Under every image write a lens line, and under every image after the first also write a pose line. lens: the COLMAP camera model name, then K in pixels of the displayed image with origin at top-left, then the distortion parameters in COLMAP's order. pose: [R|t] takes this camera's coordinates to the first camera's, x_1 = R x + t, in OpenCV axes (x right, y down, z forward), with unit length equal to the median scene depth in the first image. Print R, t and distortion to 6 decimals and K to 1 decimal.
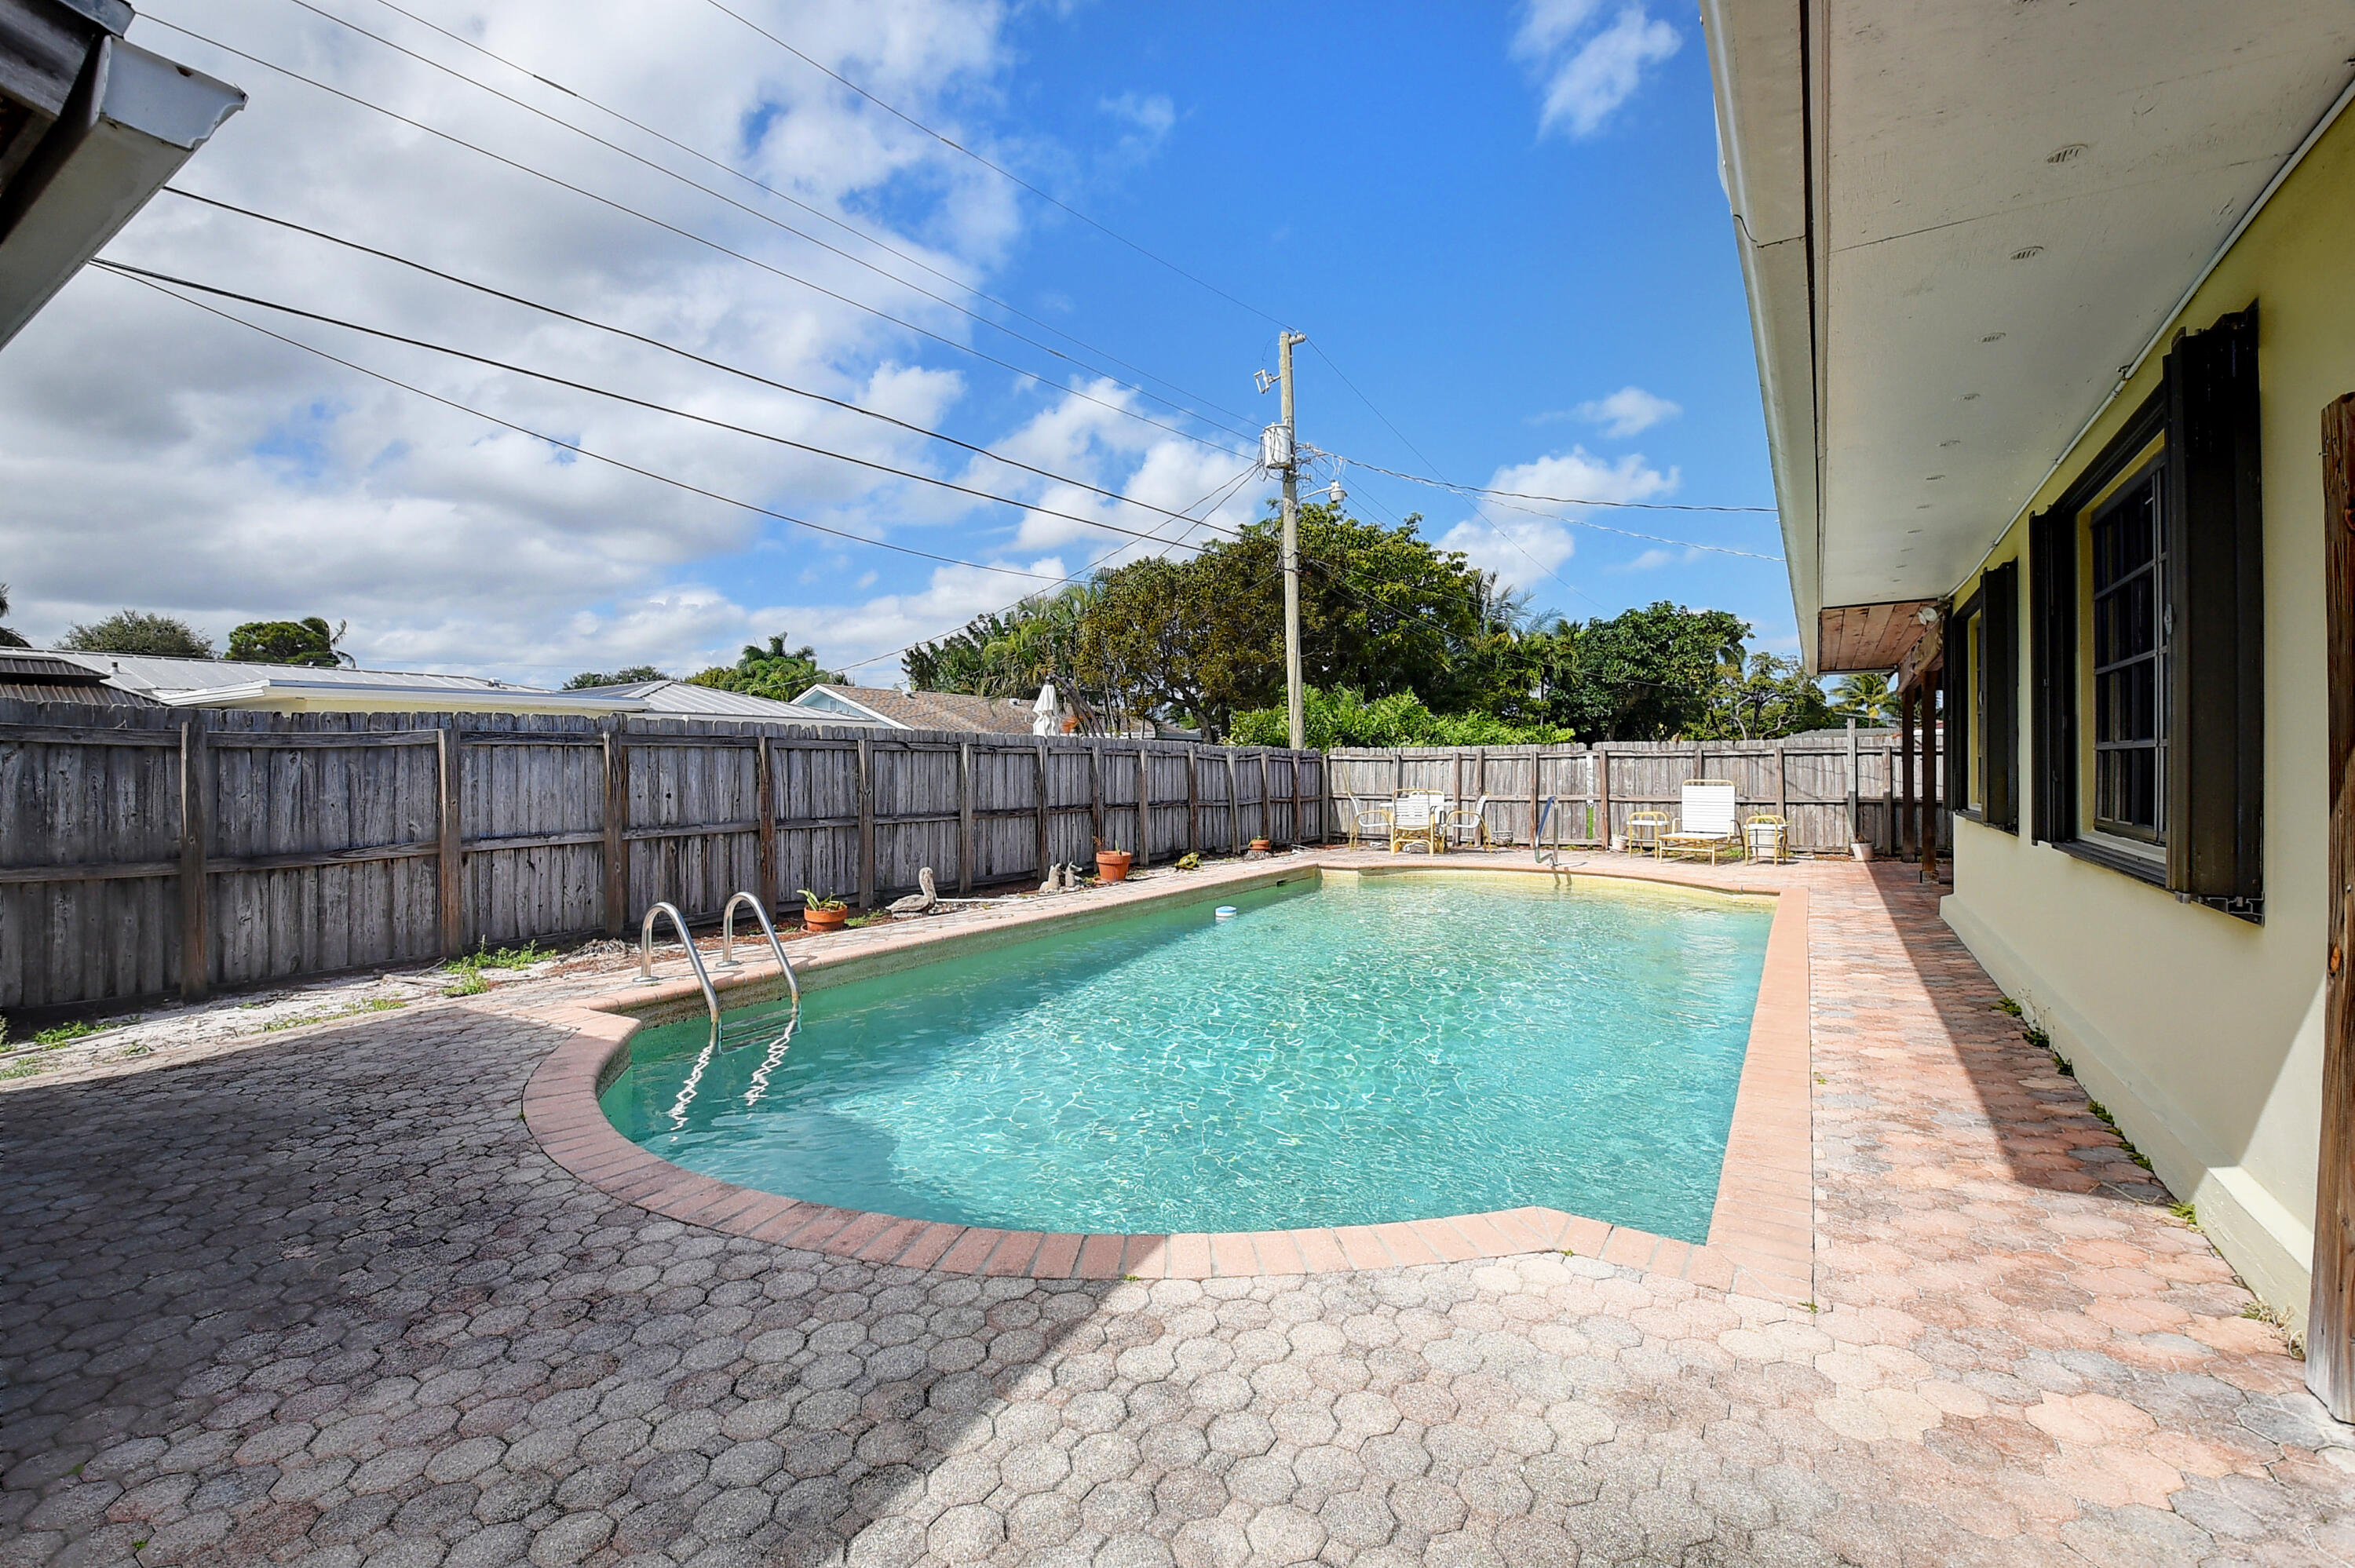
lens RADIAL K [[1060.8, 0, 1151.0], [0, 1060.8, 774.5], [0, 0, 1]] dist [-0.000110, -0.015155]
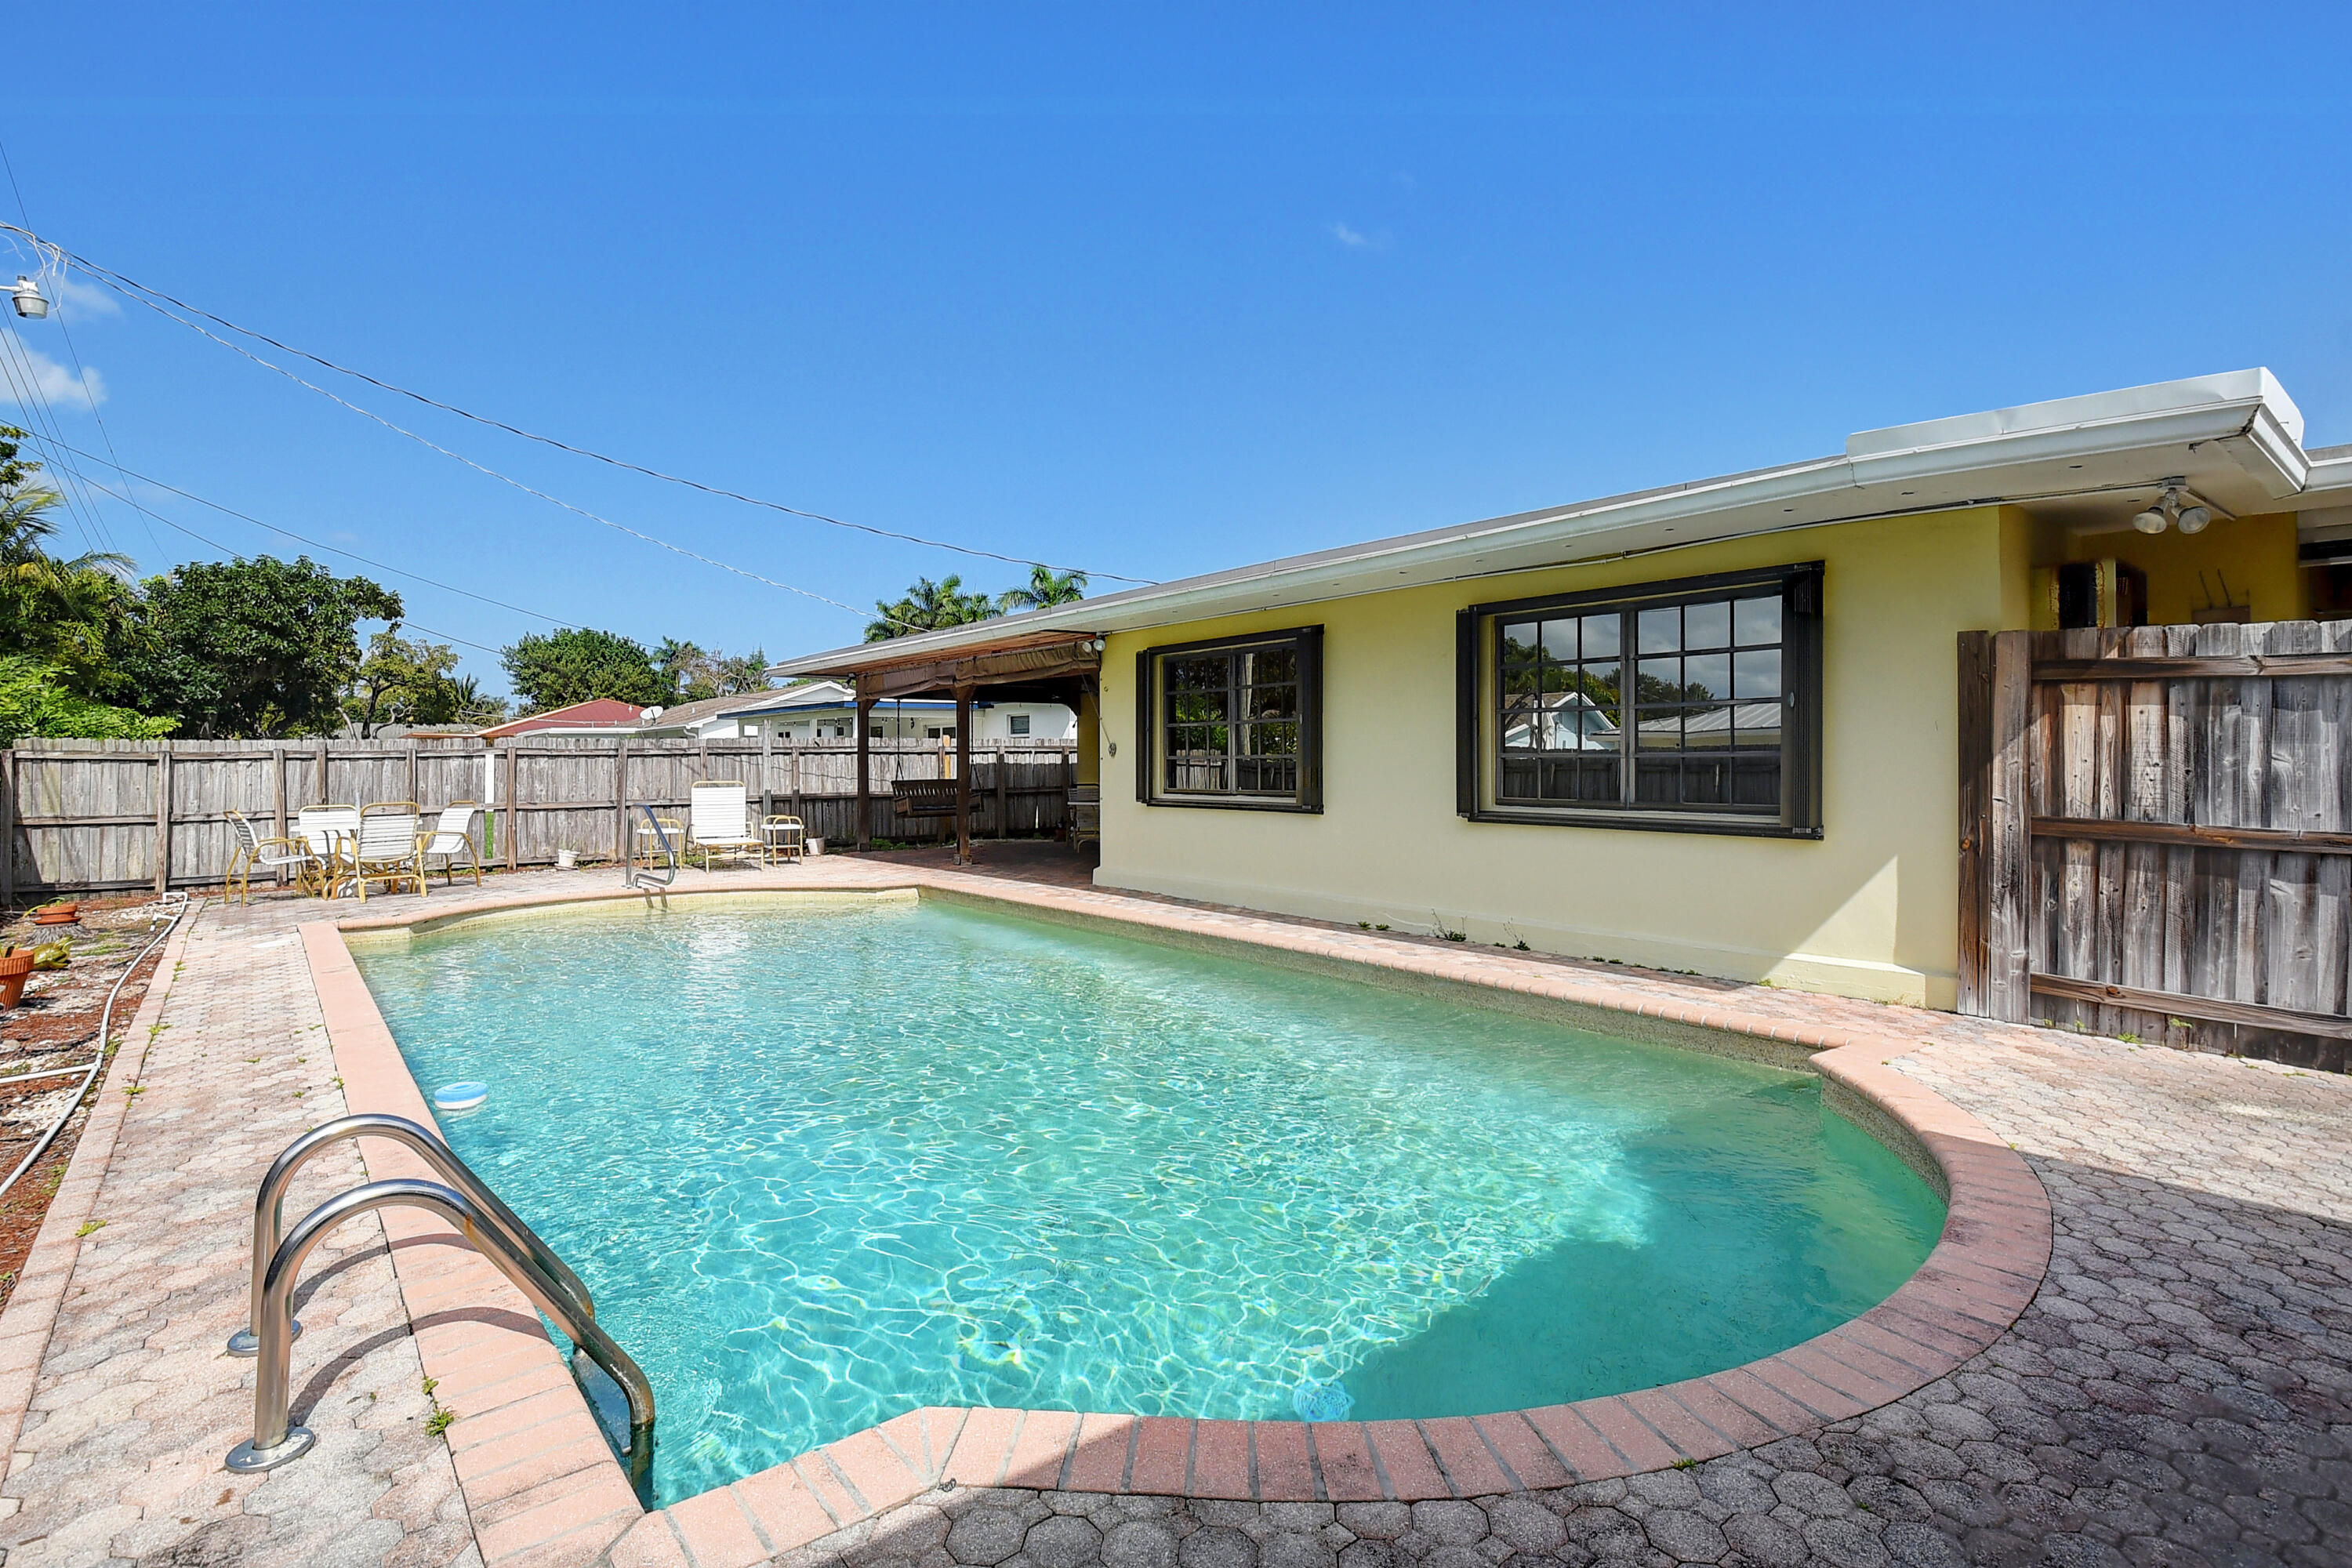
lens RADIAL K [[1174.7, 0, 1199.7], [0, 1174.7, 768.8], [0, 0, 1]] dist [-0.012558, -0.008126]
pose [[0.304003, -0.007962, 0.952638, -0.703470], [0.013080, 0.999906, 0.004183, -0.009615], [-0.952581, 0.011189, 0.304079, 0.616552]]
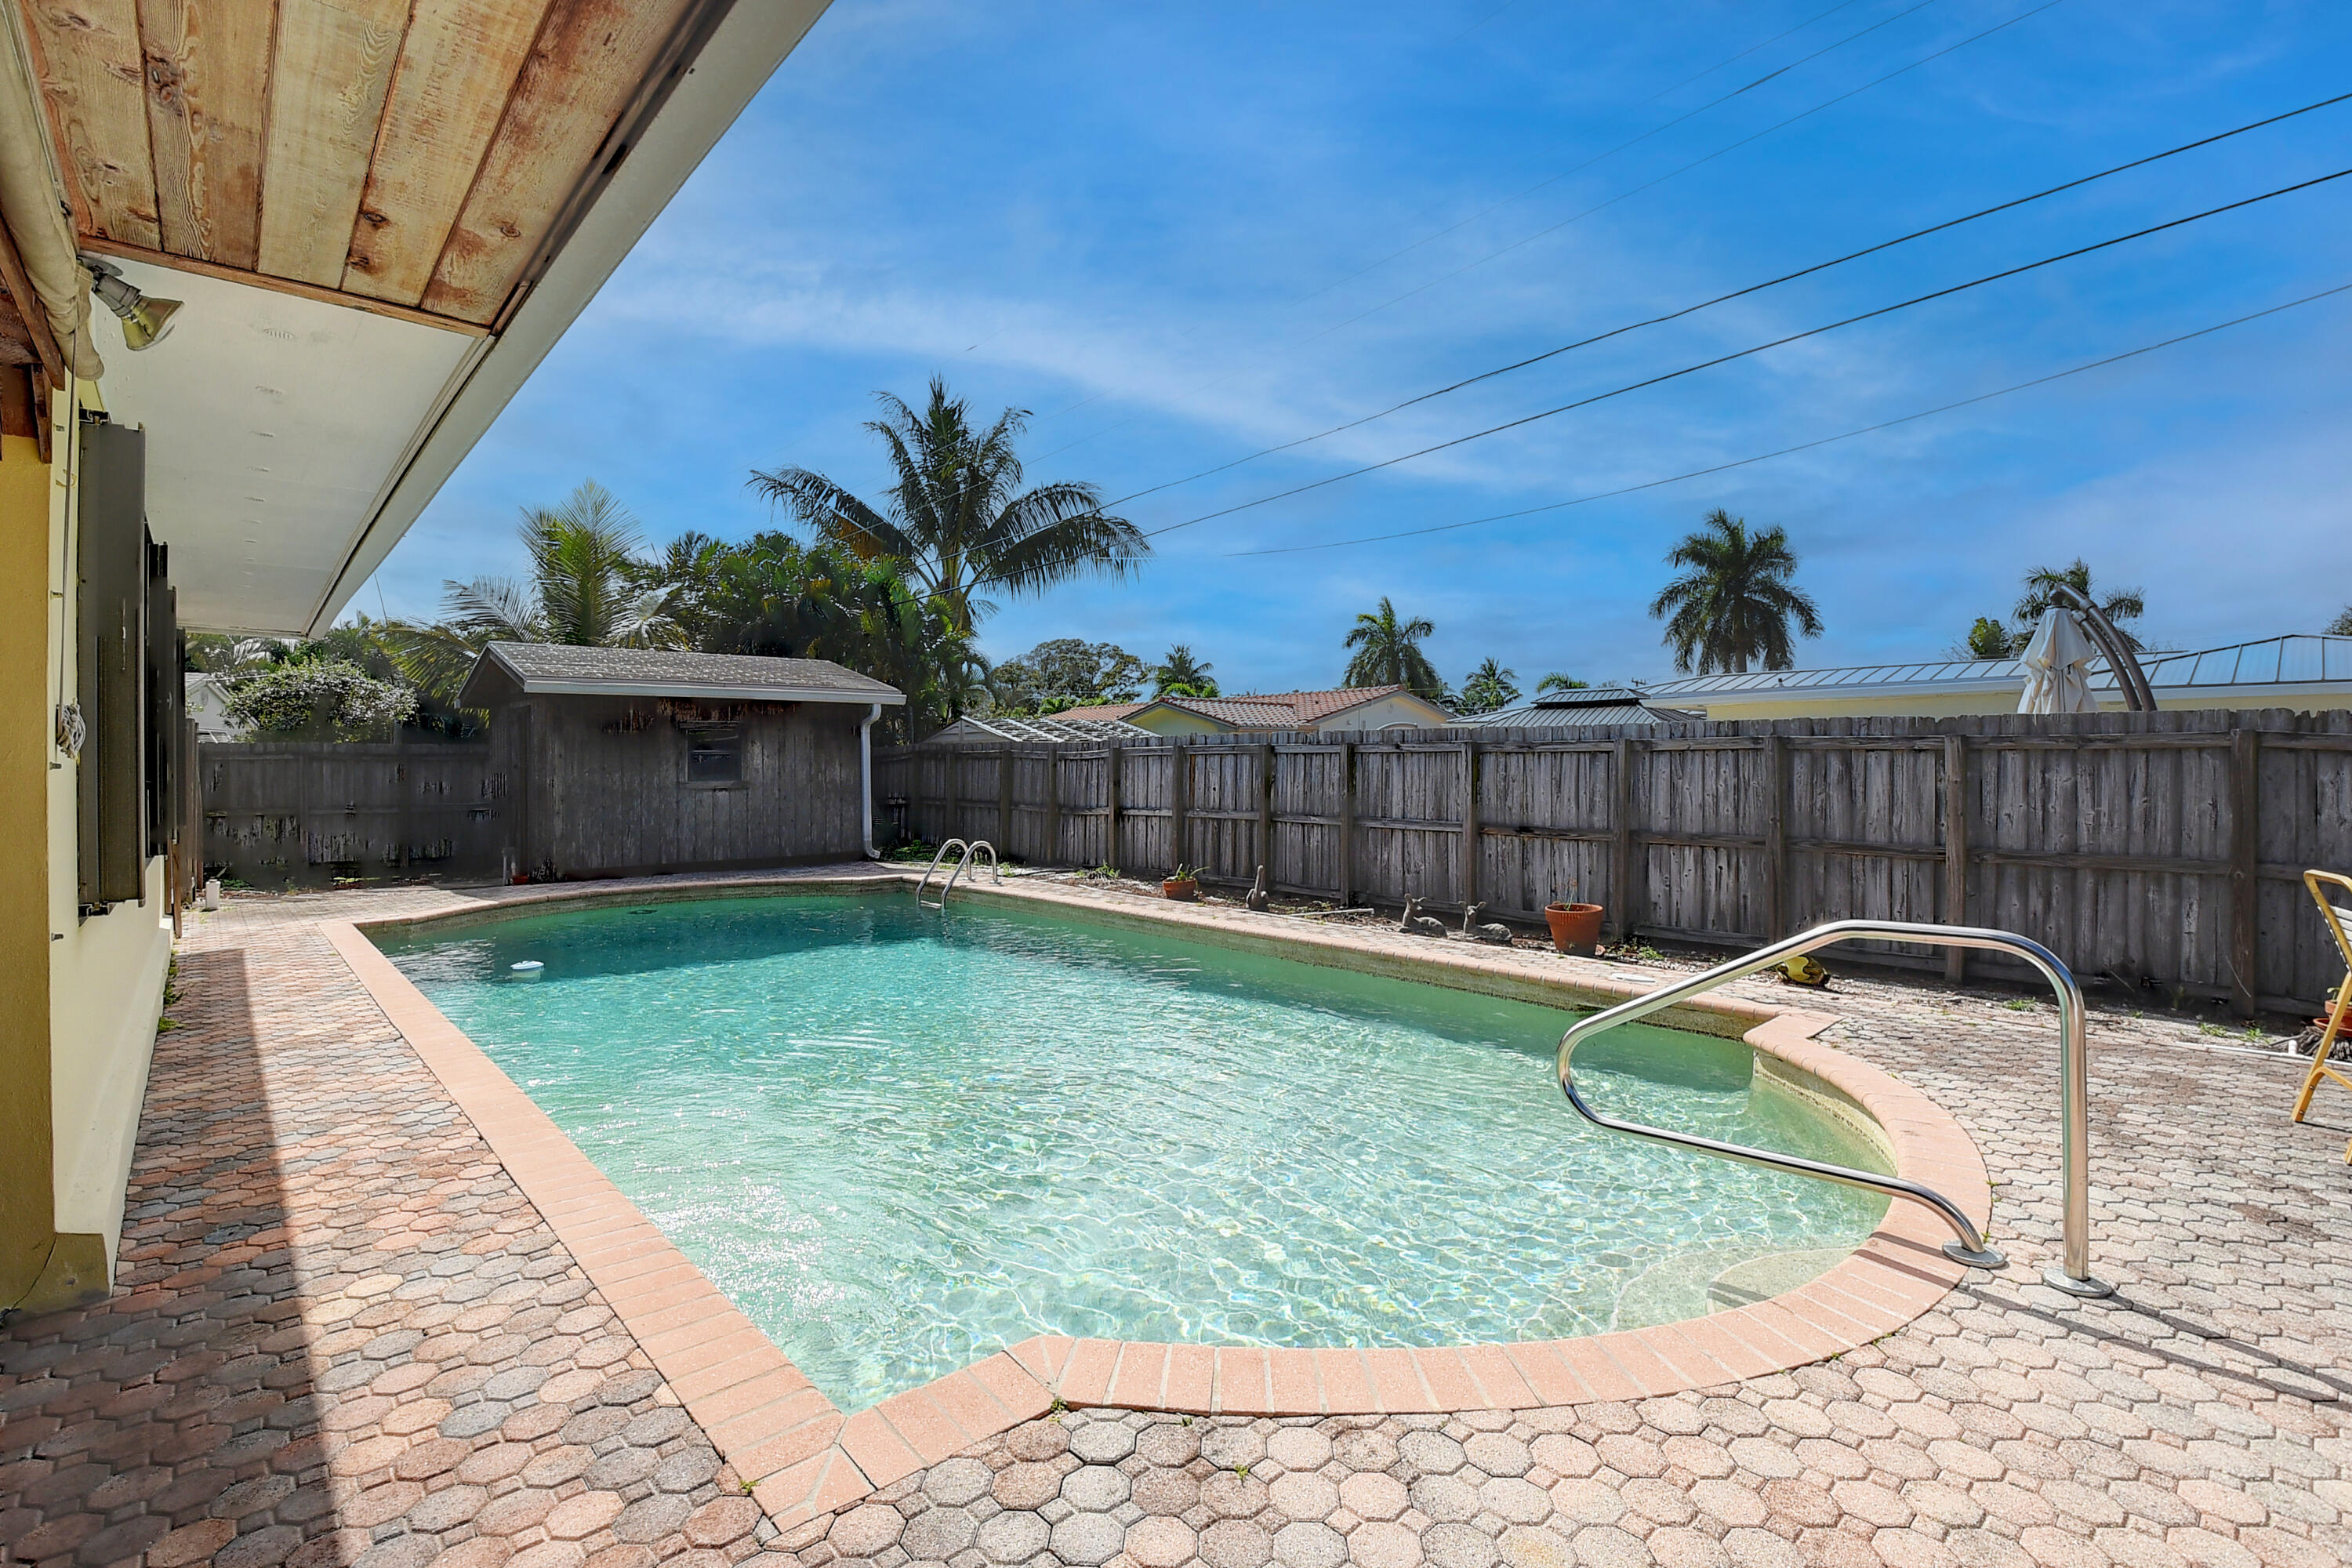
lens RADIAL K [[1059.6, 0, 1145.1], [0, 1059.6, 769.2], [0, 0, 1]] dist [-0.000110, -0.015155]
pose [[-0.267924, 0.008988, -0.963398, 1.286245], [-0.003602, 0.999940, 0.010330, -0.028586], [0.963433, 0.006238, -0.267876, 1.802571]]
